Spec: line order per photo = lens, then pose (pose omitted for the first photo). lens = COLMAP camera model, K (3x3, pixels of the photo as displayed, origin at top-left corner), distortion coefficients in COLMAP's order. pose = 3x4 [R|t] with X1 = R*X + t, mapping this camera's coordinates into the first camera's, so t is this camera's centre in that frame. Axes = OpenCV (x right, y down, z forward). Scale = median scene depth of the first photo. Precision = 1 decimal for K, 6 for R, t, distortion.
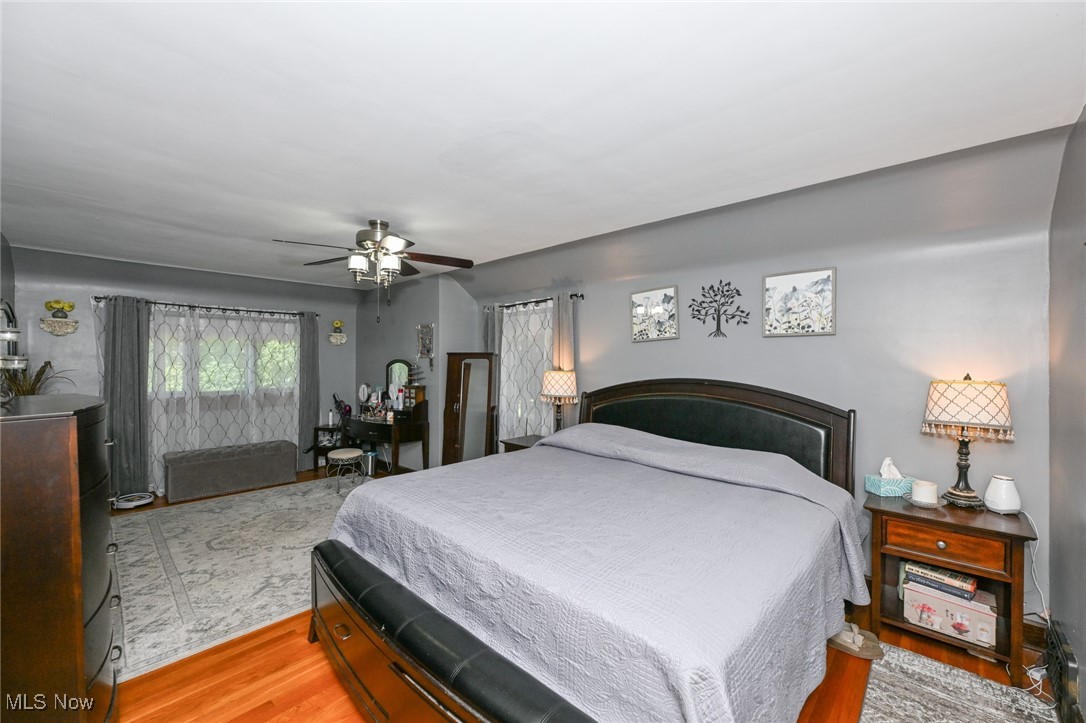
lens RADIAL K [[431.3, 0, 543.0], [0, 431.3, 361.5], [0, 0, 1]] dist [-0.000828, -0.000063]
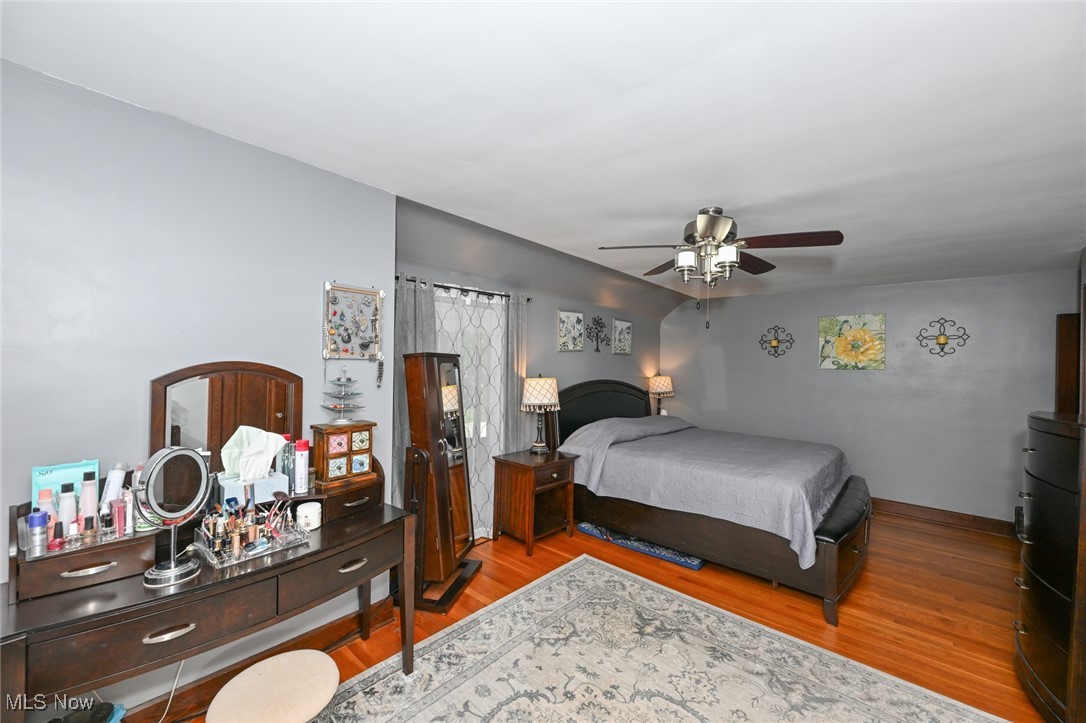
lens RADIAL K [[431.3, 0, 543.0], [0, 431.3, 361.5], [0, 0, 1]] dist [-0.000828, -0.000063]
pose [[-0.040683, 0.002040, 0.999170, -0.765051], [-0.020145, 0.999793, -0.002861, -0.010129], [-0.998969, -0.020245, -0.040634, 0.854331]]
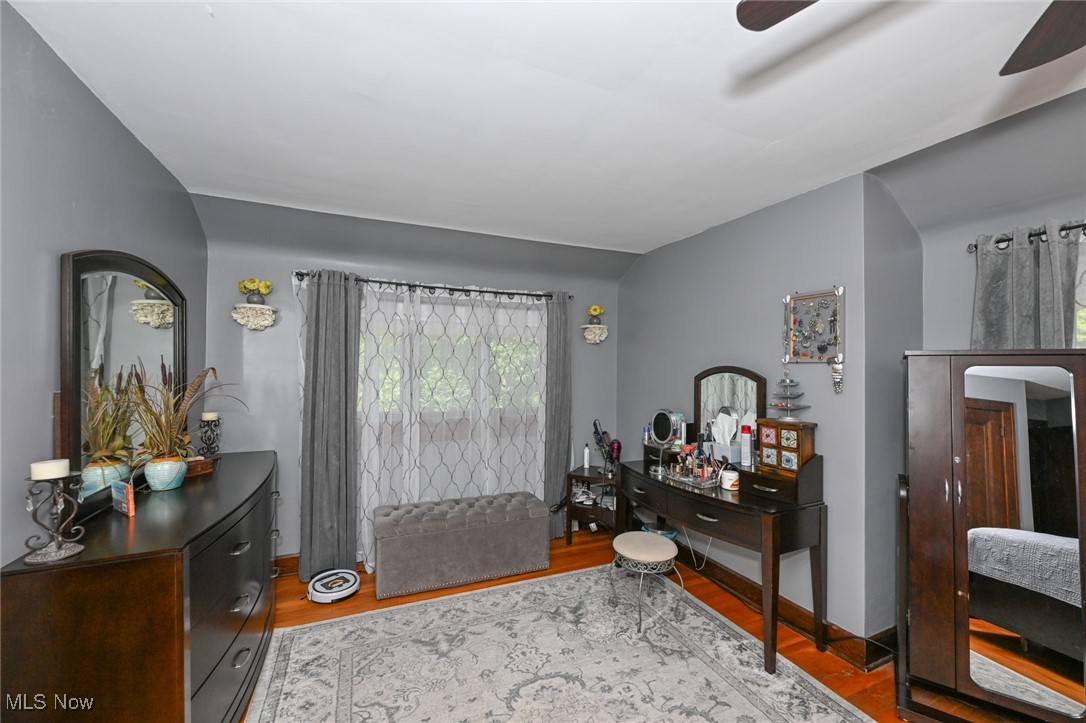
lens RADIAL K [[431.3, 0, 543.0], [0, 431.3, 361.5], [0, 0, 1]] dist [-0.000828, -0.000063]
pose [[0.919991, 0.001216, -0.391937, -0.372568], [-0.006219, 0.999915, -0.011495, -0.003662], [0.391890, 0.013013, 0.919920, 0.475540]]
